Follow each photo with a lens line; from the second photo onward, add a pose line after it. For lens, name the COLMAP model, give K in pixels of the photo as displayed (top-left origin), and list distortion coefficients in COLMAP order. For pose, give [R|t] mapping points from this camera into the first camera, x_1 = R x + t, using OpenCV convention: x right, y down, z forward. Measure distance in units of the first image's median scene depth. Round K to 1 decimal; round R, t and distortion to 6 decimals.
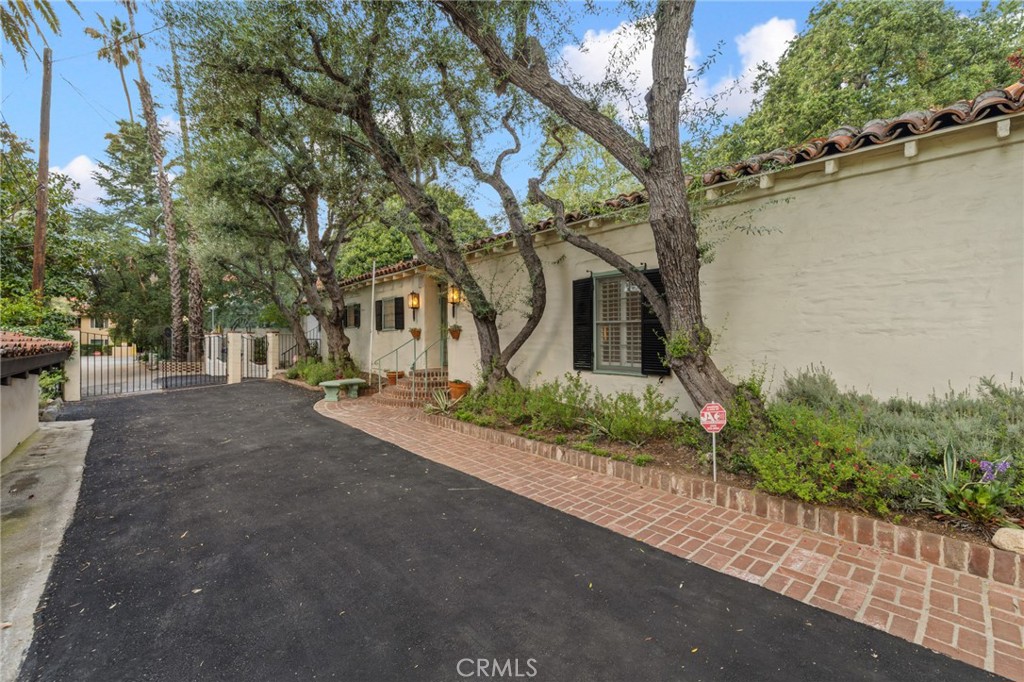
lens RADIAL K [[422.2, 0, 512.2], [0, 422.2, 337.6], [0, 0, 1]] dist [0.000893, 0.000203]
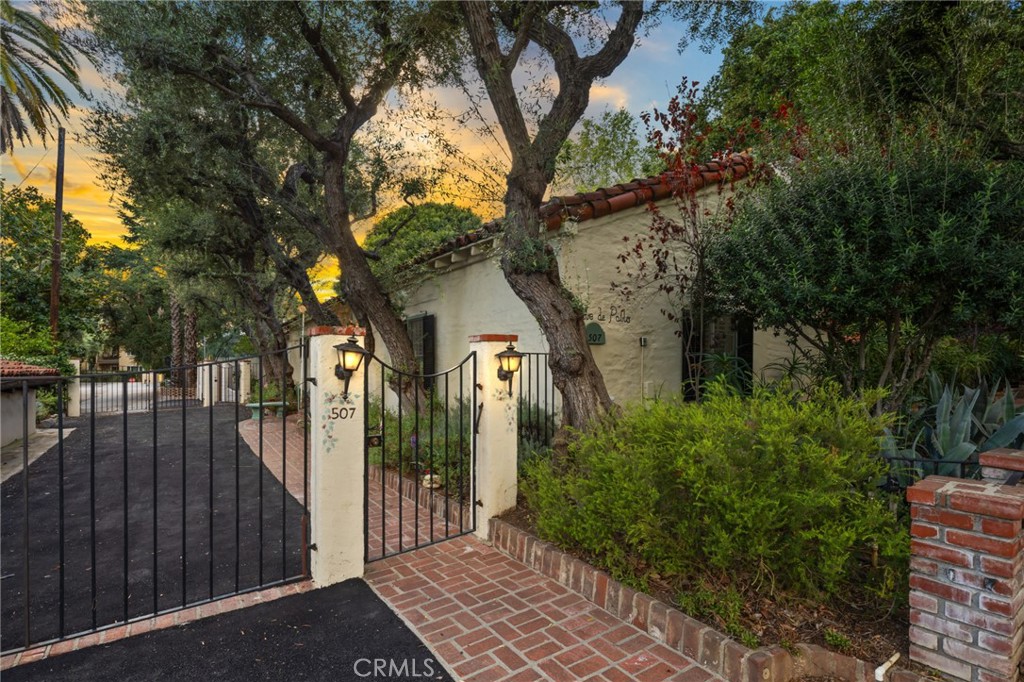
lens RADIAL K [[488.7, 0, 513.3], [0, 488.7, 366.6], [0, 0, 1]] dist [0.002840, 0.000858]
pose [[0.990861, 0.004988, -0.134798, 0.313742], [-0.004946, 0.999988, 0.000647, -0.003009], [0.134799, 0.000025, 0.990873, -0.182953]]
